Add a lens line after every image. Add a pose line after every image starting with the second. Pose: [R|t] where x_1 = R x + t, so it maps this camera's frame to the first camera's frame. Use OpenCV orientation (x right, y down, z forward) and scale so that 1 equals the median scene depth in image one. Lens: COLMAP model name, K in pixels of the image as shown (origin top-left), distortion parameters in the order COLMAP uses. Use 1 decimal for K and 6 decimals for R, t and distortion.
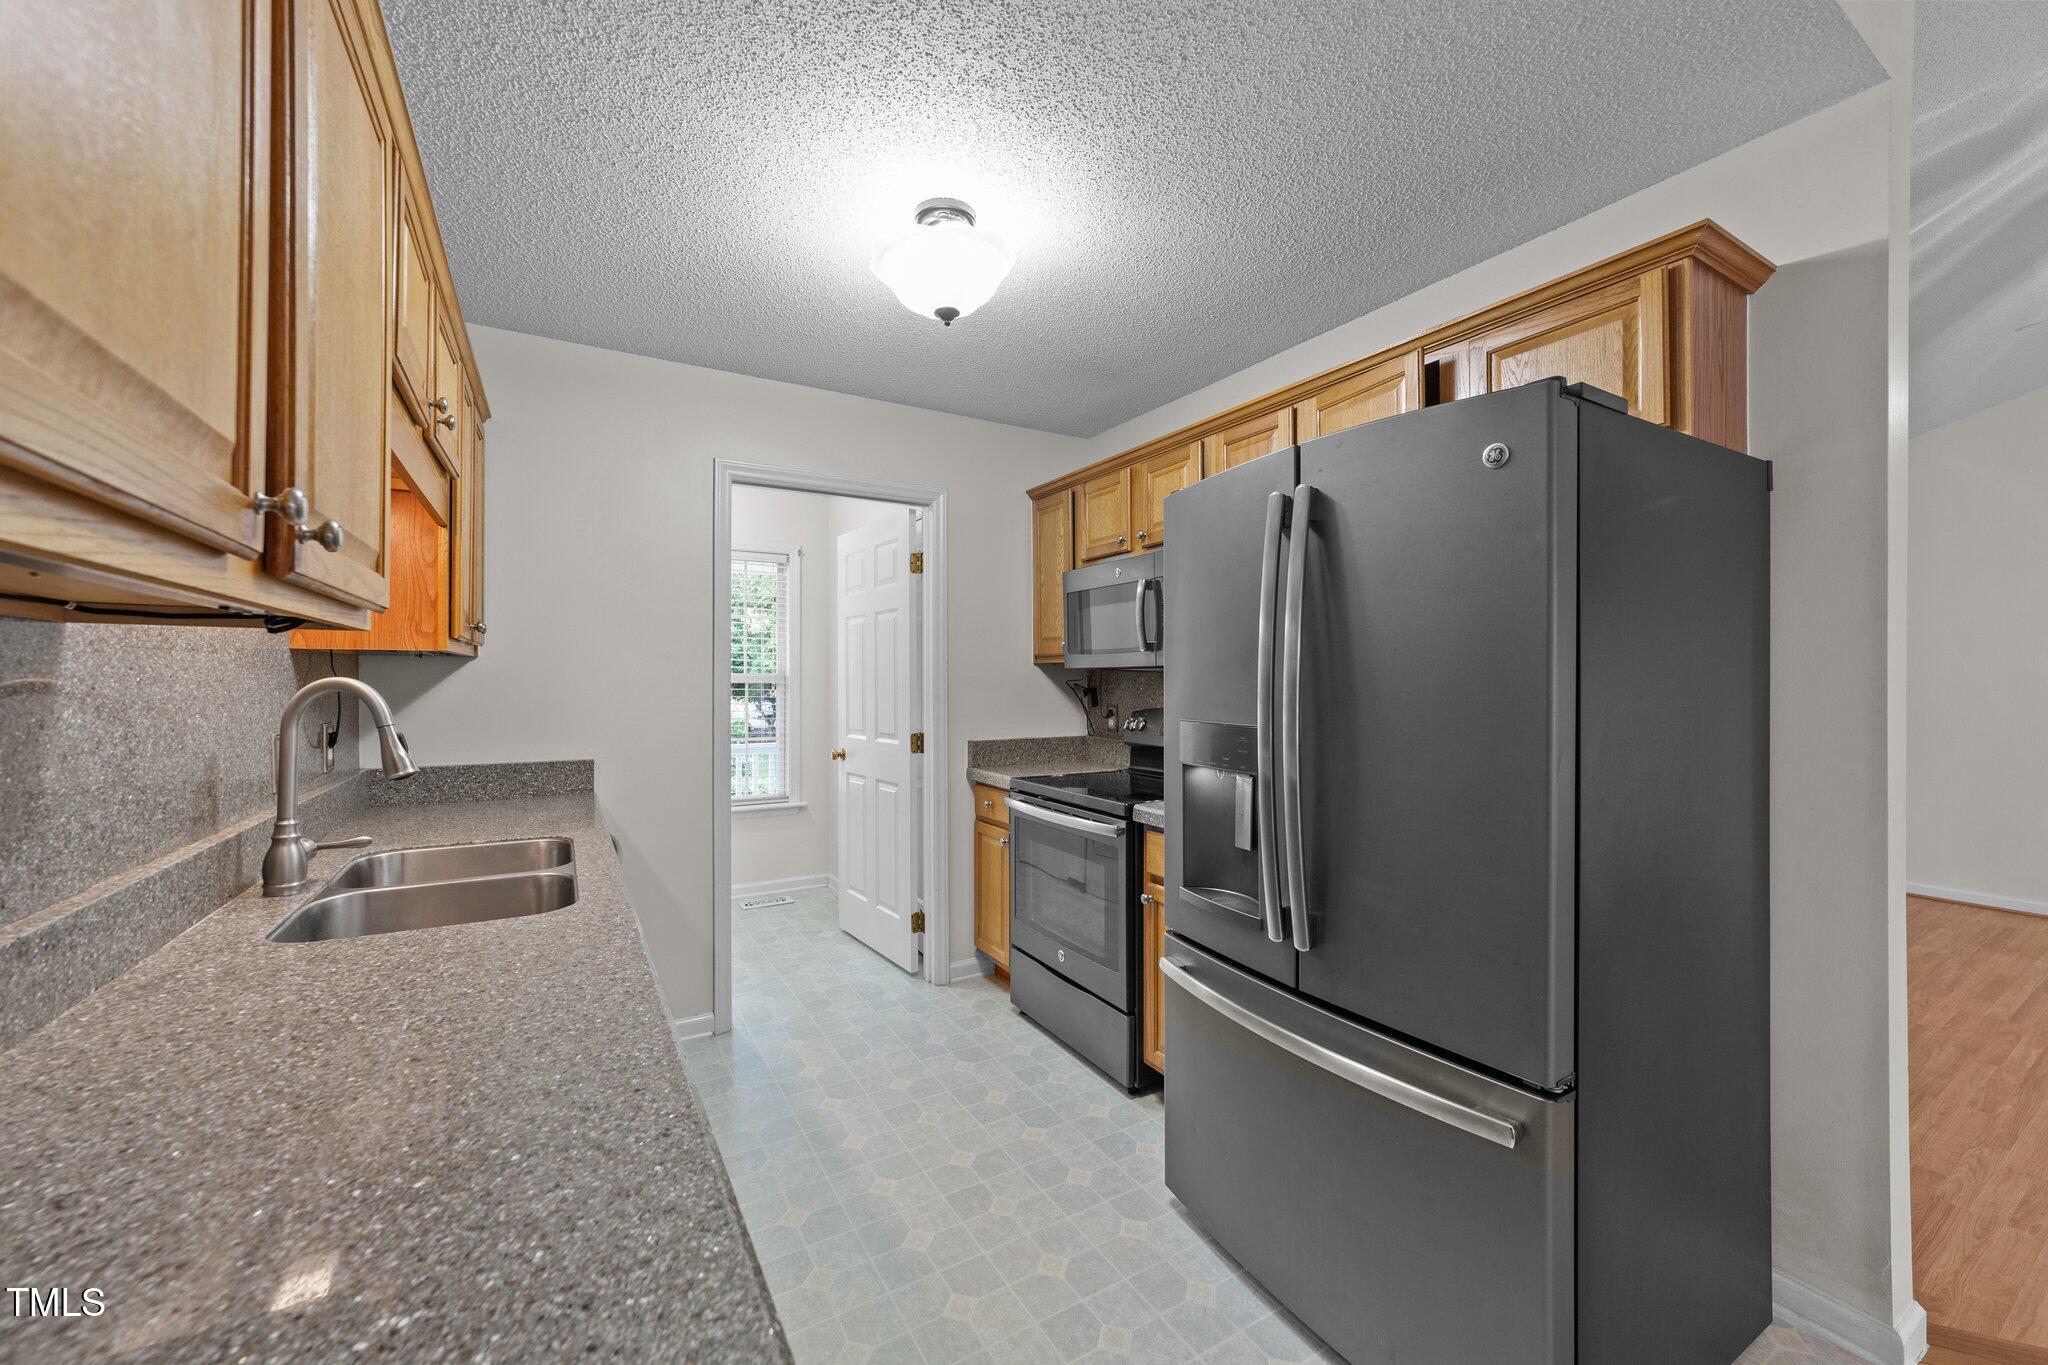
lens RADIAL K [[784.0, 0, 1021.9], [0, 784.0, 675.6], [0, 0, 1]] dist [-0.016535, 0.006603]
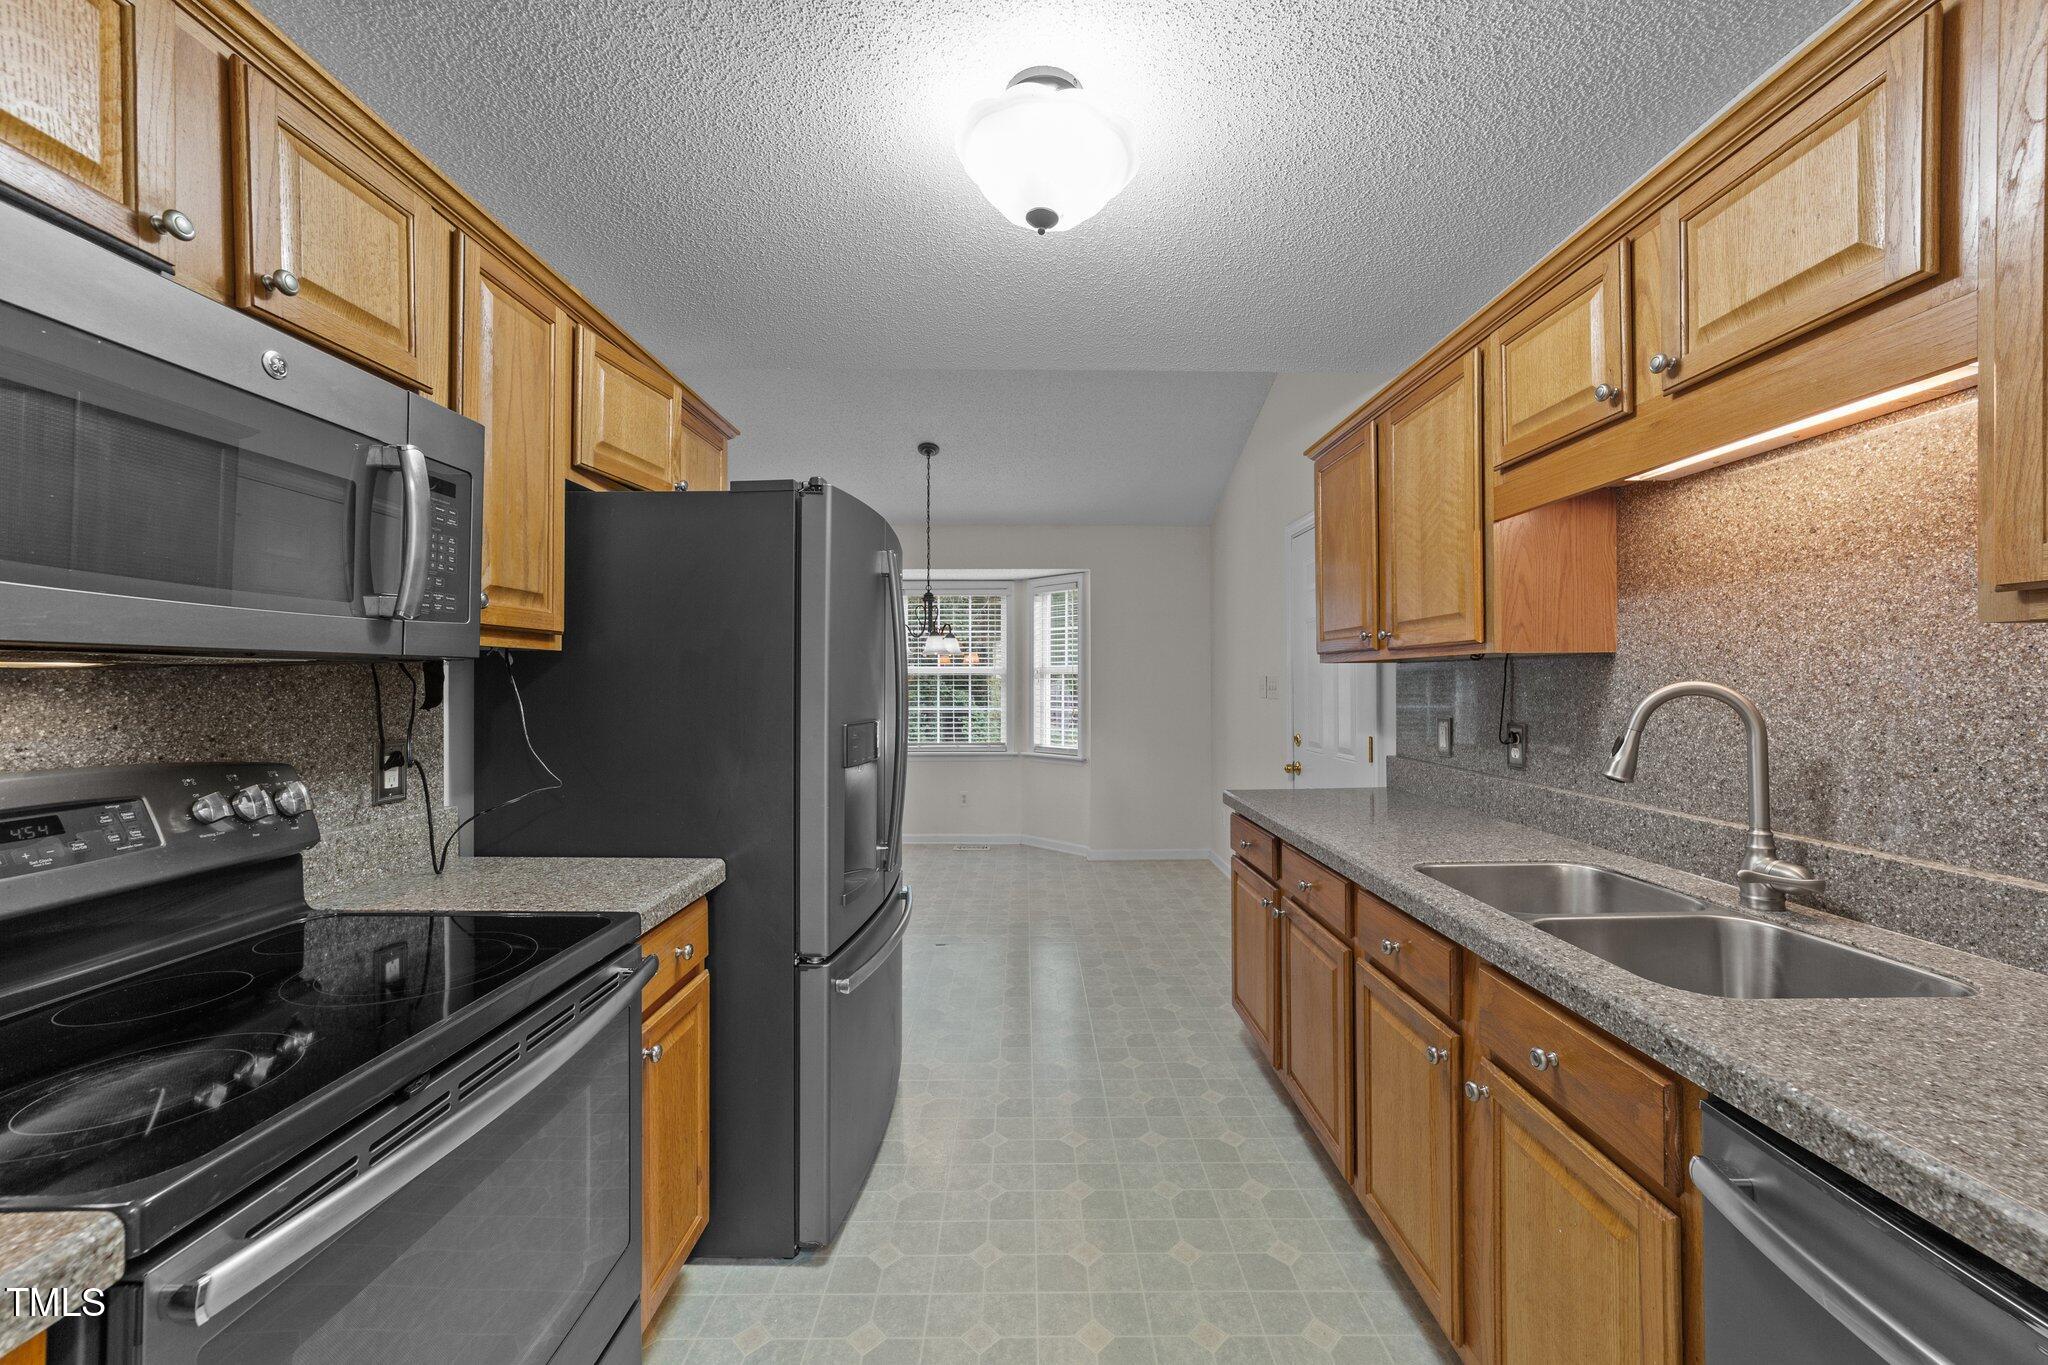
lens RADIAL K [[784.0, 0, 1033.6], [0, 784.0, 676.3], [0, 0, 1]] dist [-0.016535, 0.006603]
pose [[-0.864715, 0.004328, 0.502244, -0.283354], [0.000614, 0.999971, -0.007560, 0.001009], [-0.502262, -0.006229, -0.864693, 0.984383]]
